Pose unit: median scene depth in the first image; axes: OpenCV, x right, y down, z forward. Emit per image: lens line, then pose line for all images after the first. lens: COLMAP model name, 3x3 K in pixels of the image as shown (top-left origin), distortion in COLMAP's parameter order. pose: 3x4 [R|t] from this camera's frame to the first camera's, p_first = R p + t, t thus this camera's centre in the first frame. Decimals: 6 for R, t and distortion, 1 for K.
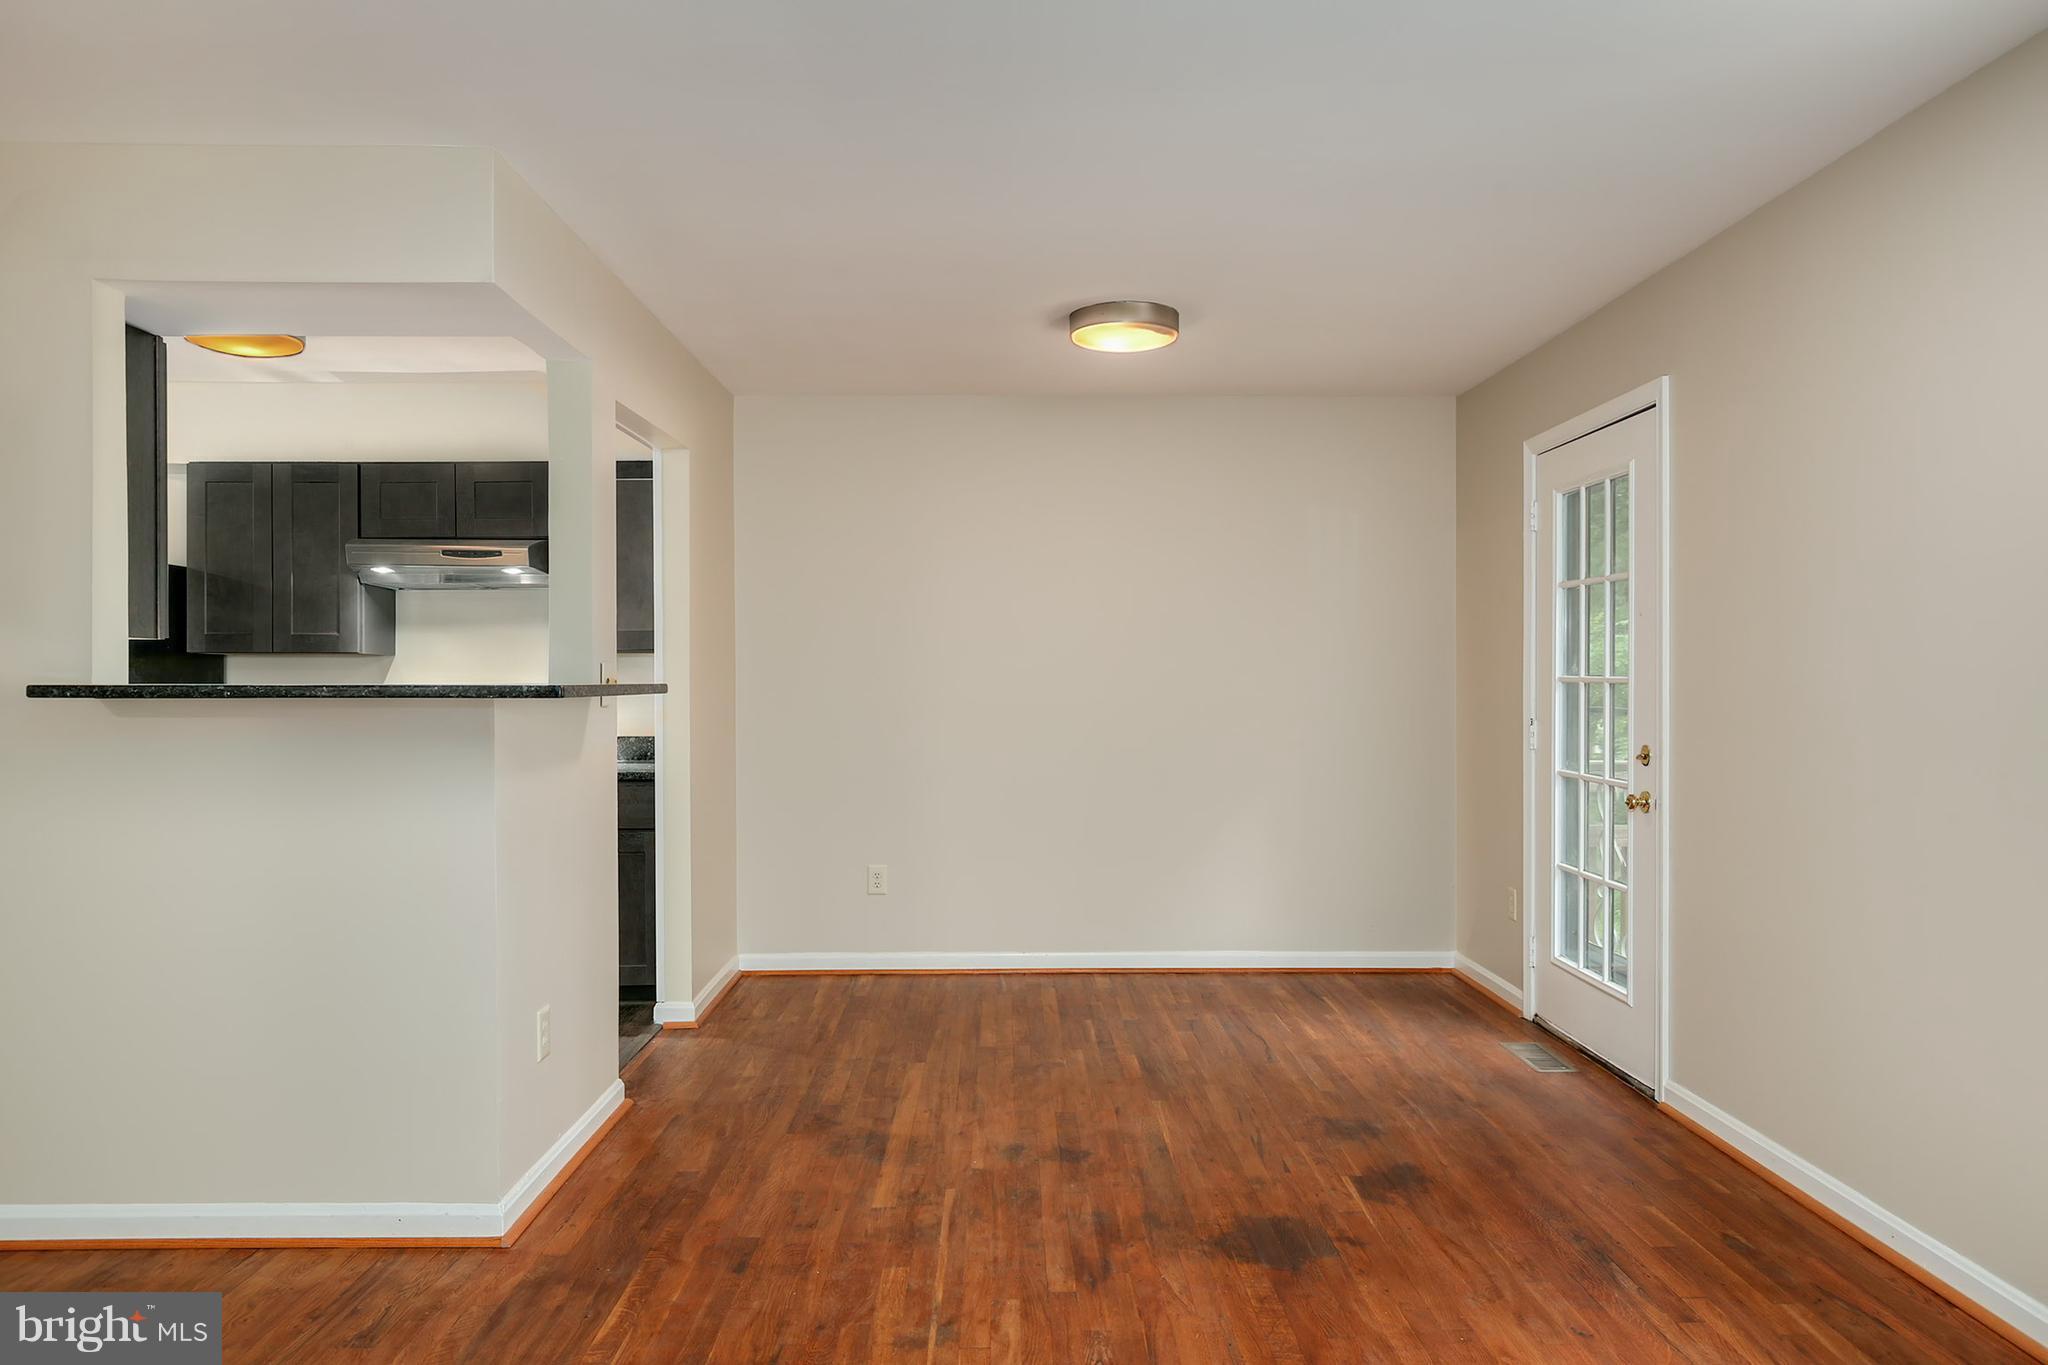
lens RADIAL K [[1360.3, 0, 1008.1], [0, 1360.3, 682.6], [0, 0, 1]] dist [-0.001978, -0.003744]
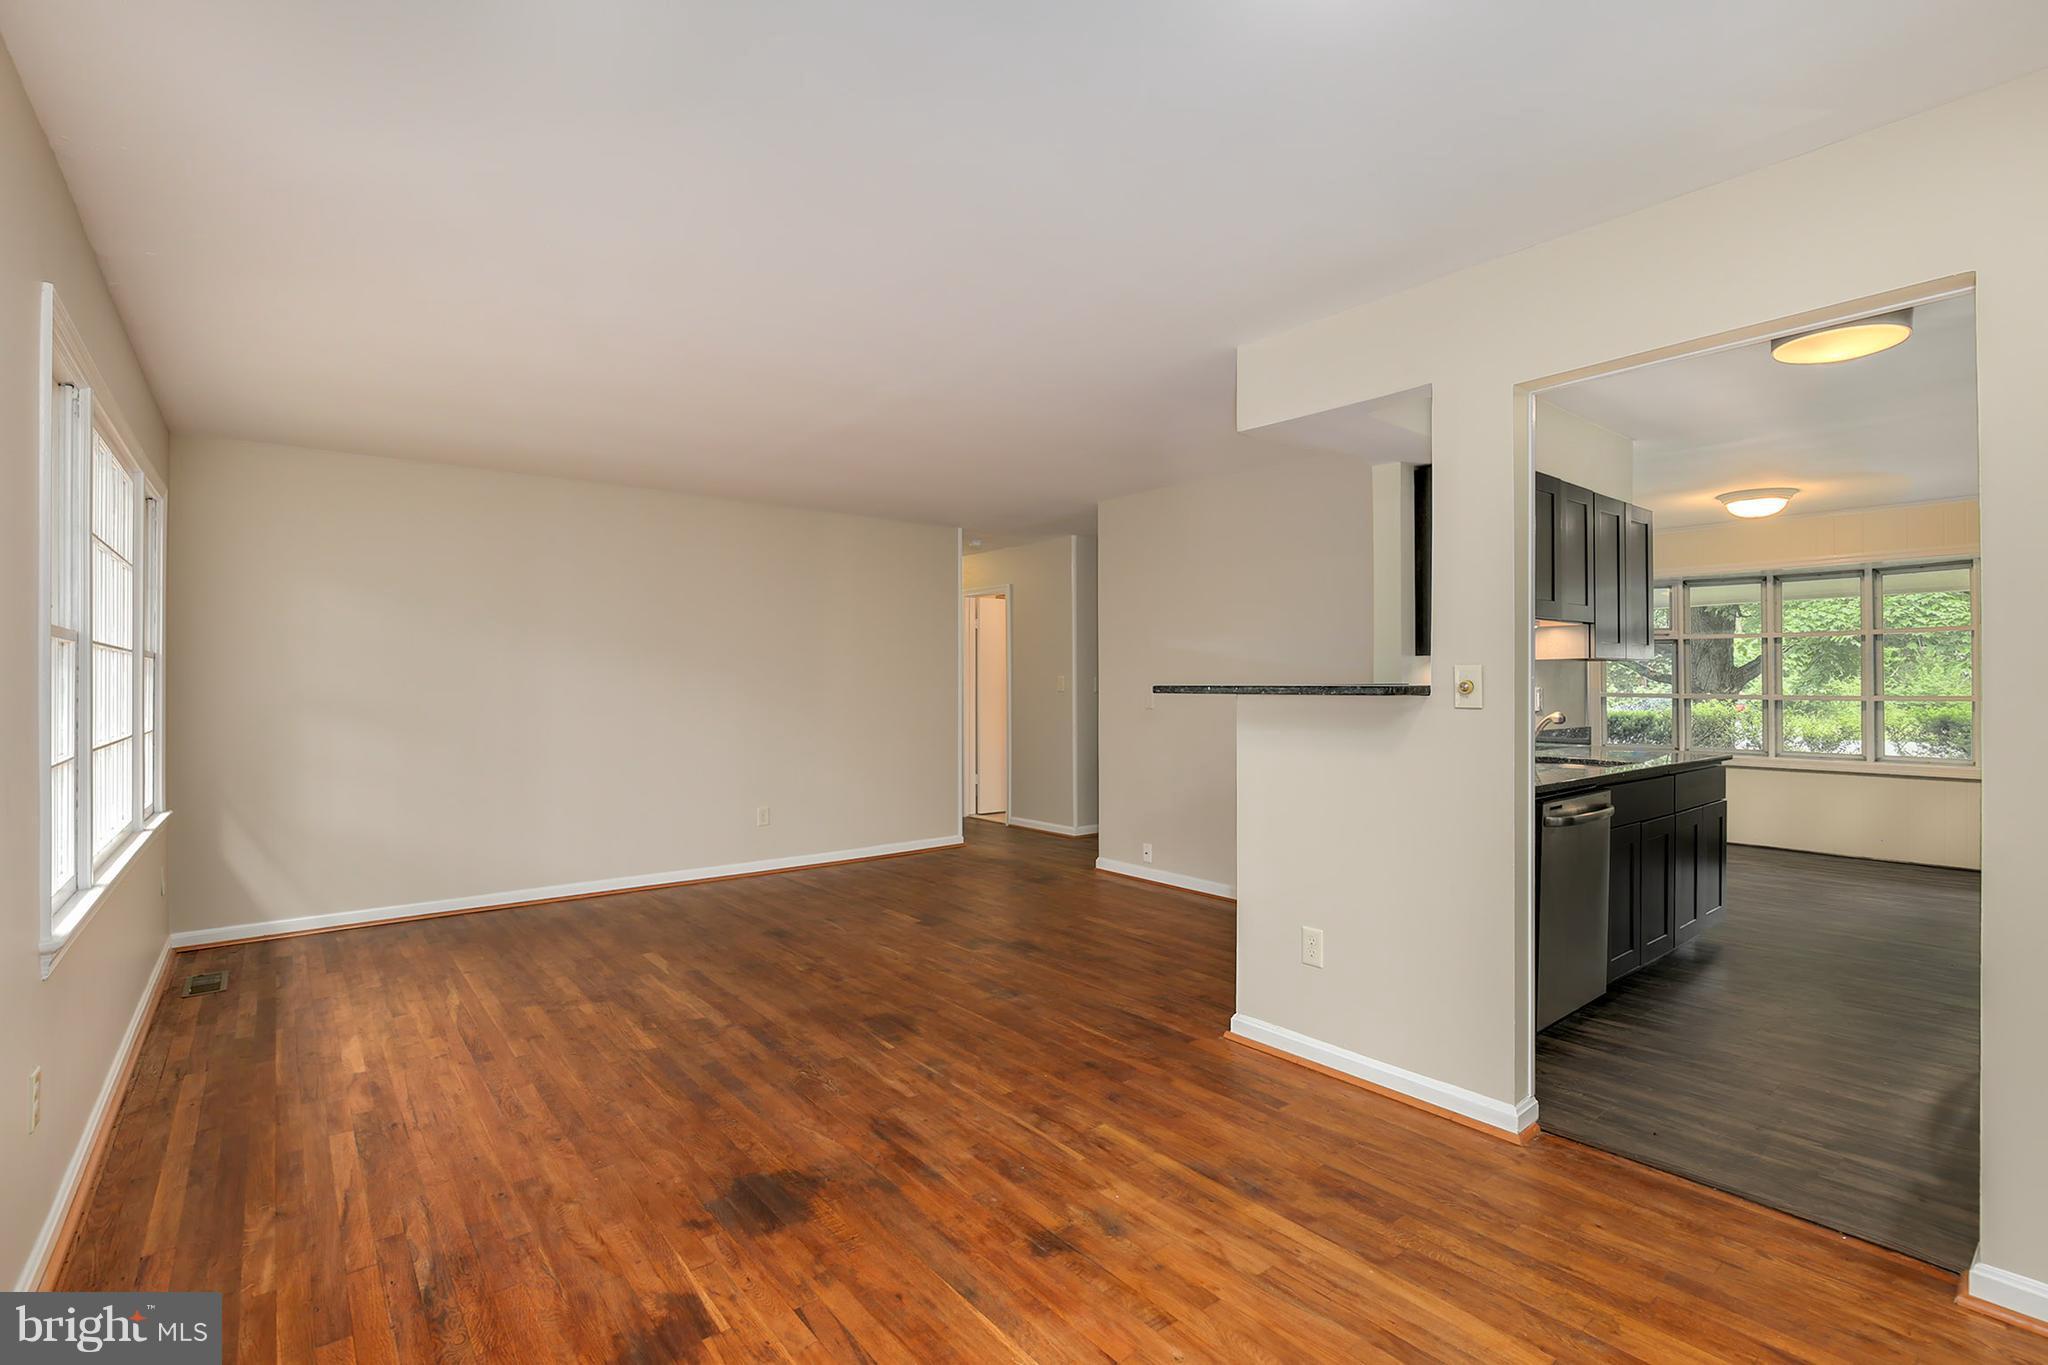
lens RADIAL K [[964.0, 0, 1027.7], [0, 964.0, 679.1], [0, 0, 1]] dist [-0.021186, 0.005674]
pose [[-0.784913, 0.004286, -0.619591, 0.462992], [0.003293, 0.999991, 0.002746, -0.006076], [0.619597, 0.000115, -0.784920, 1.587591]]
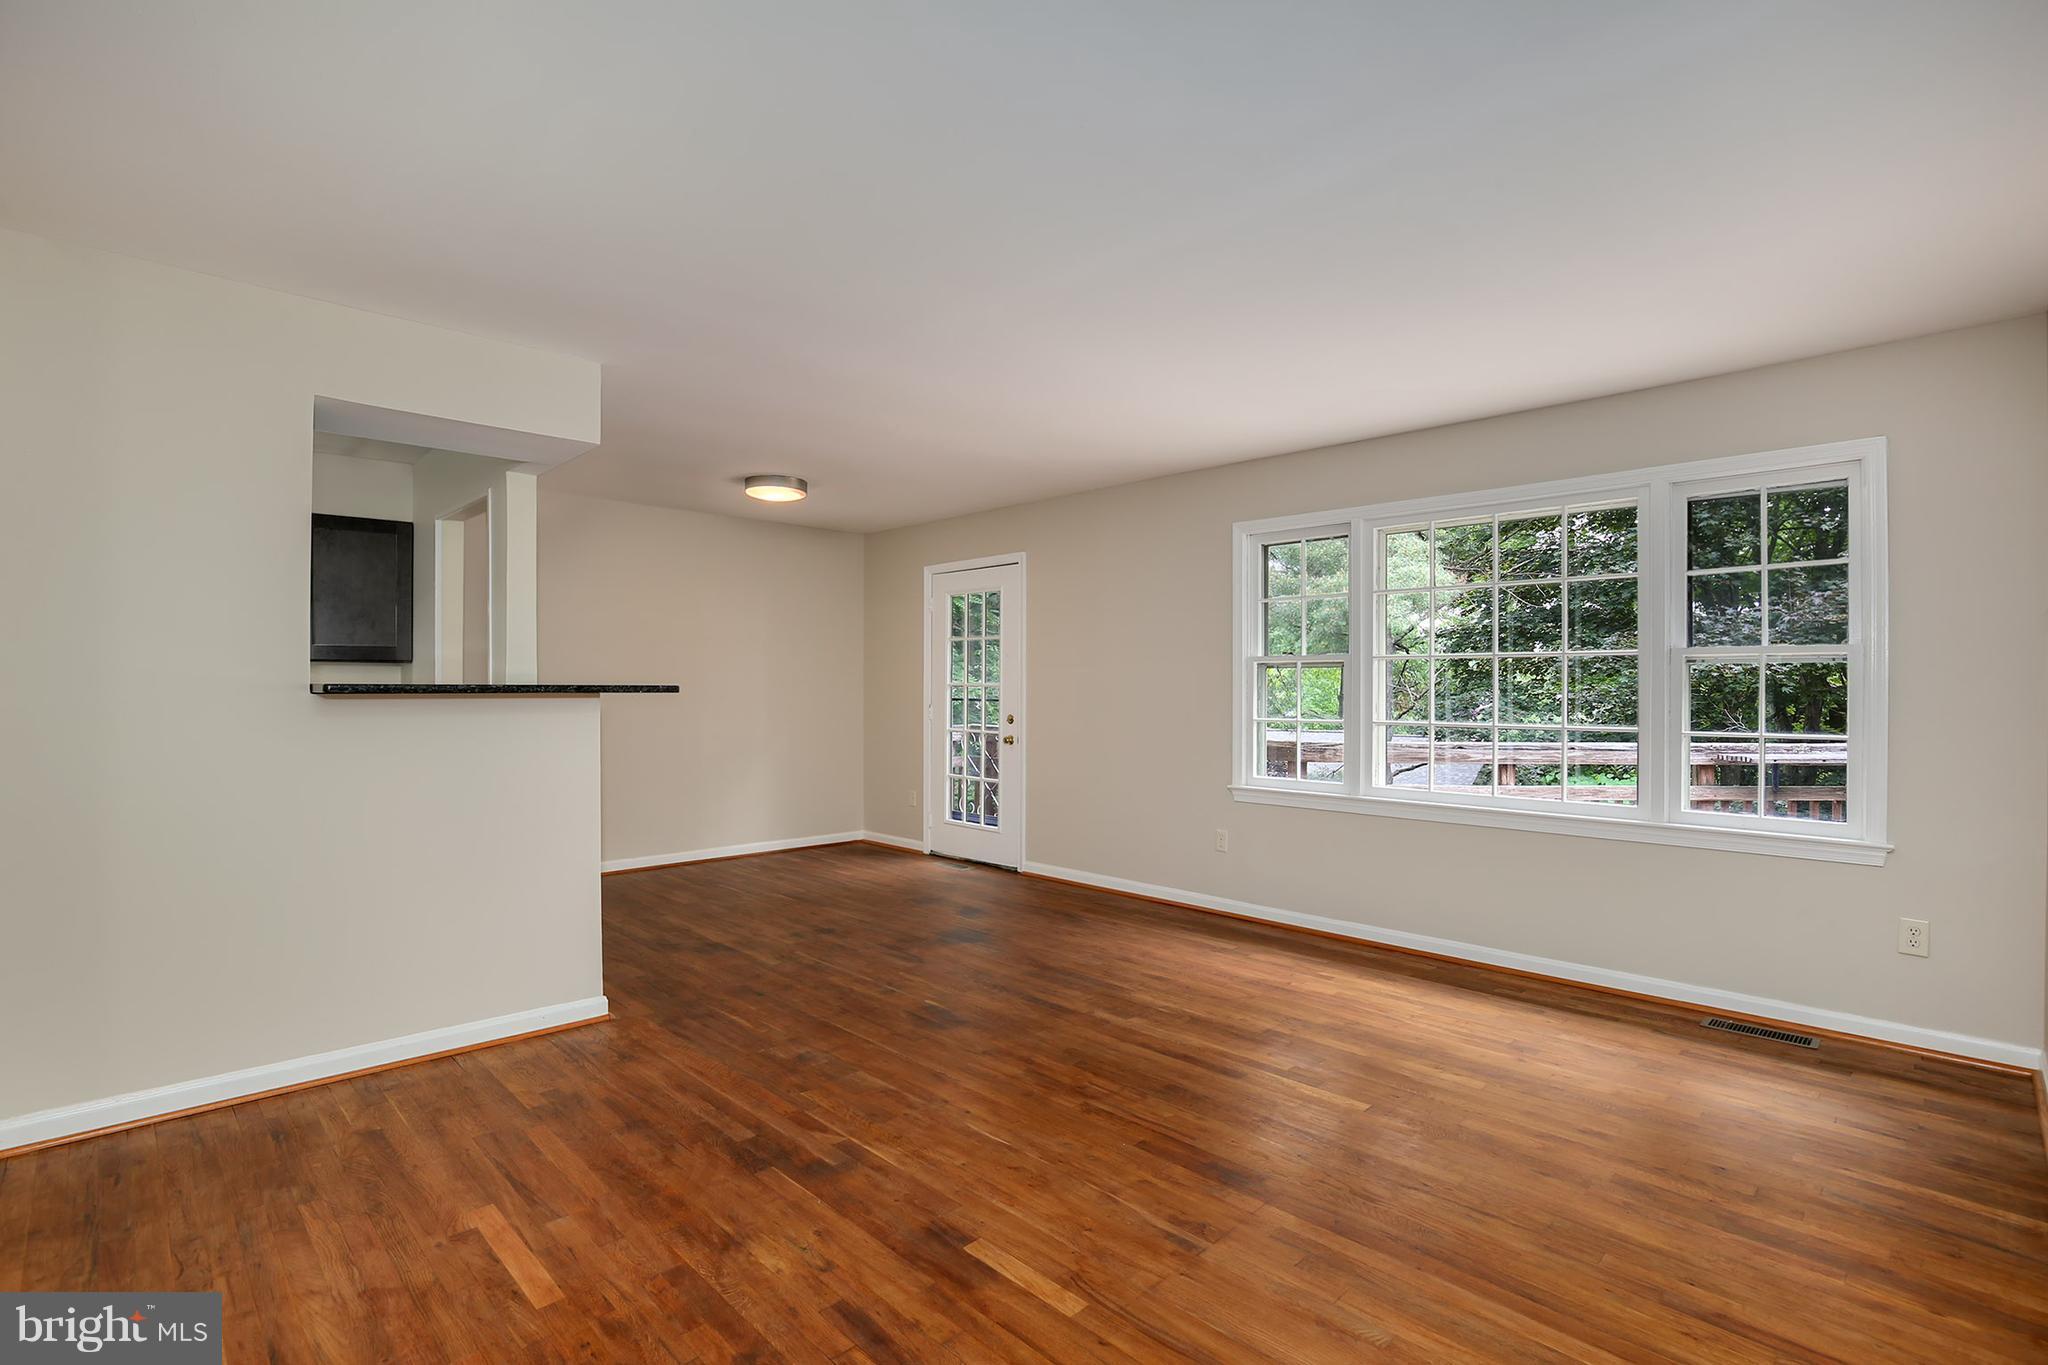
lens RADIAL K [[964.0, 0, 1030.3], [0, 964.0, 687.7], [0, 0, 1]] dist [-0.021186, 0.005674]
pose [[0.717773, 0.004156, 0.696265, -0.752281], [-0.002192, 0.999991, -0.003709, 0.009695], [-0.696274, 0.001136, 0.717775, -0.189451]]
